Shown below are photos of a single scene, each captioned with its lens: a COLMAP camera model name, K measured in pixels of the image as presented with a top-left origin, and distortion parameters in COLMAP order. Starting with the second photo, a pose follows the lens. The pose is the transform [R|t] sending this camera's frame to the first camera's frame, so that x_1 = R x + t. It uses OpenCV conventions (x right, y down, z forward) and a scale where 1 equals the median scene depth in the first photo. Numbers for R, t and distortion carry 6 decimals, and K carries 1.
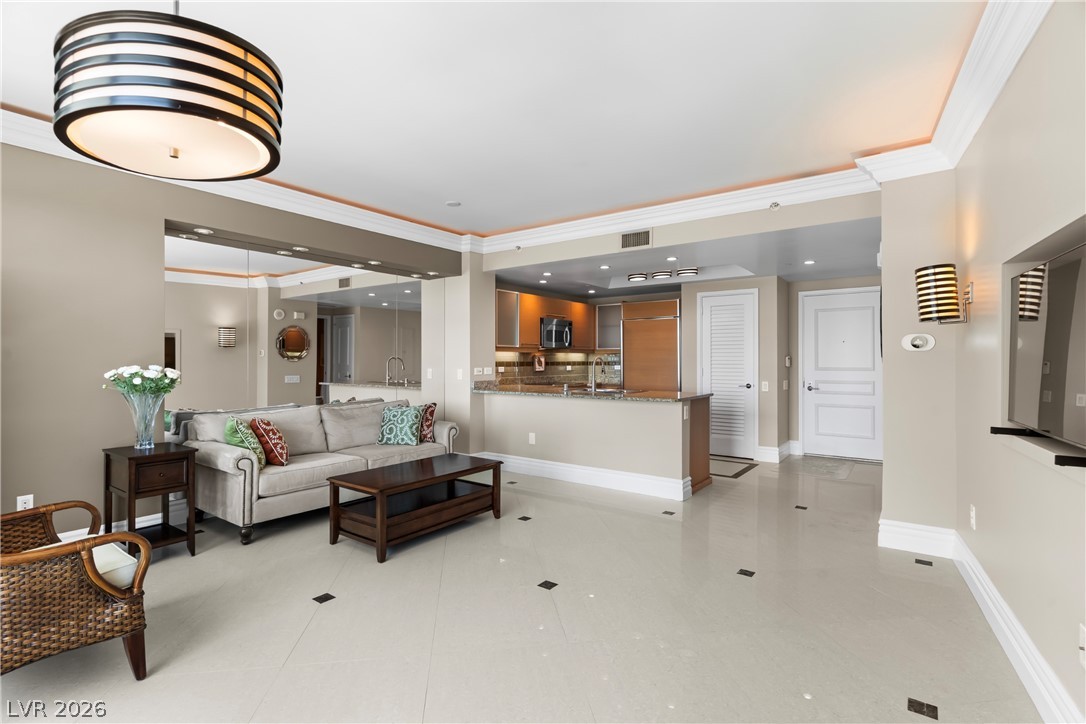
lens RADIAL K [[516.1, 0, 544.3], [0, 516.1, 360.6], [0, 0, 1]] dist [0.000306, 0.000524]
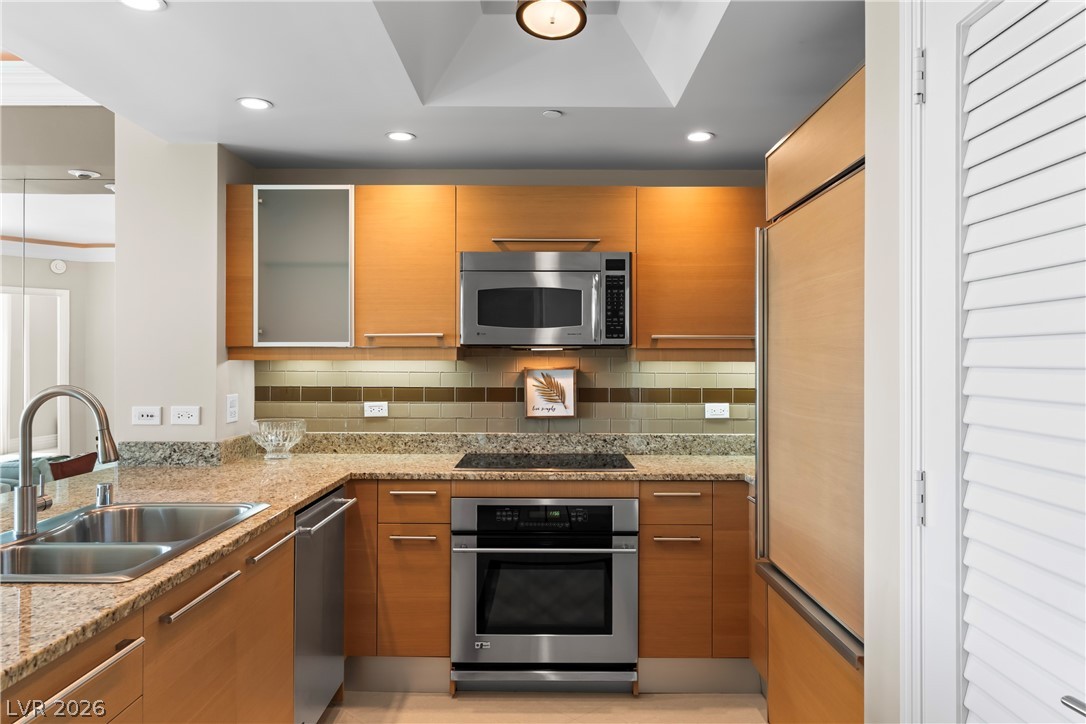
lens RADIAL K [[771.0, 0, 541.9], [0, 771.0, 359.4], [0, 0, 1]] dist [0.005846, 0.001168]
pose [[0.587857, 0.001241, -0.808964, 0.416428], [-0.004622, 0.999988, -0.001824, -0.016802], [0.808952, 0.004811, 0.587855, 0.774396]]
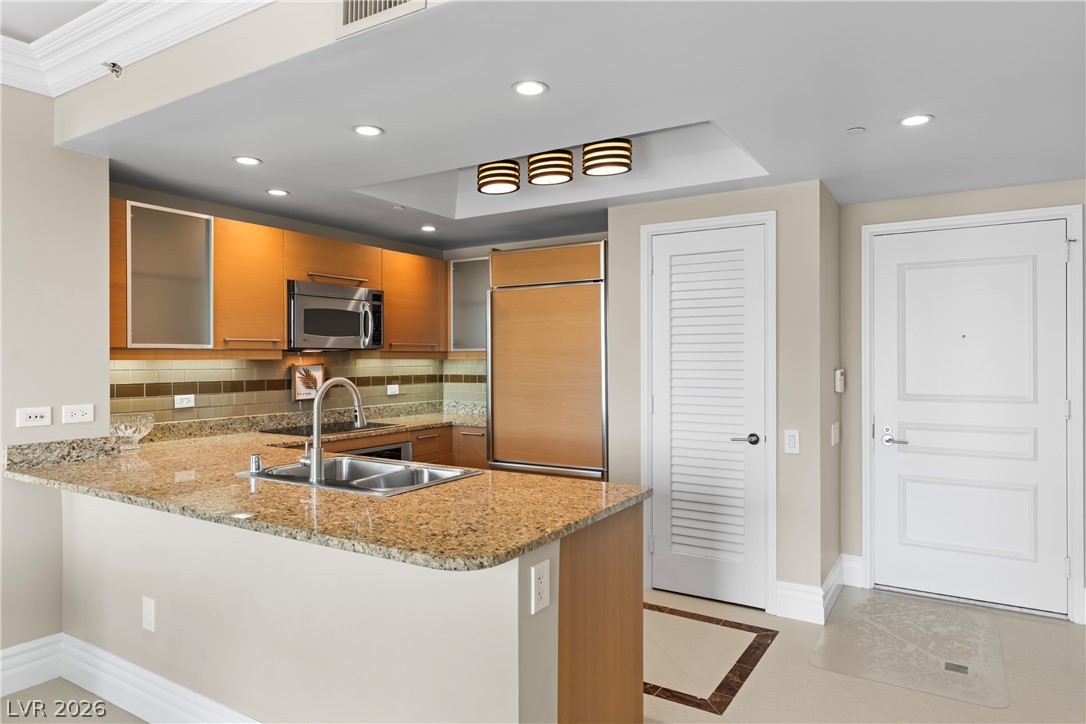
lens RADIAL K [[679.4, 0, 544.8], [0, 679.4, 358.9], [0, 0, 1]] dist [0.017631, -0.001016]
pose [[0.997136, -0.000323, 0.075635, 0.167808], [0.000312, 1.000000, 0.000158, -0.017181], [-0.075635, -0.000134, 0.997136, 0.418820]]
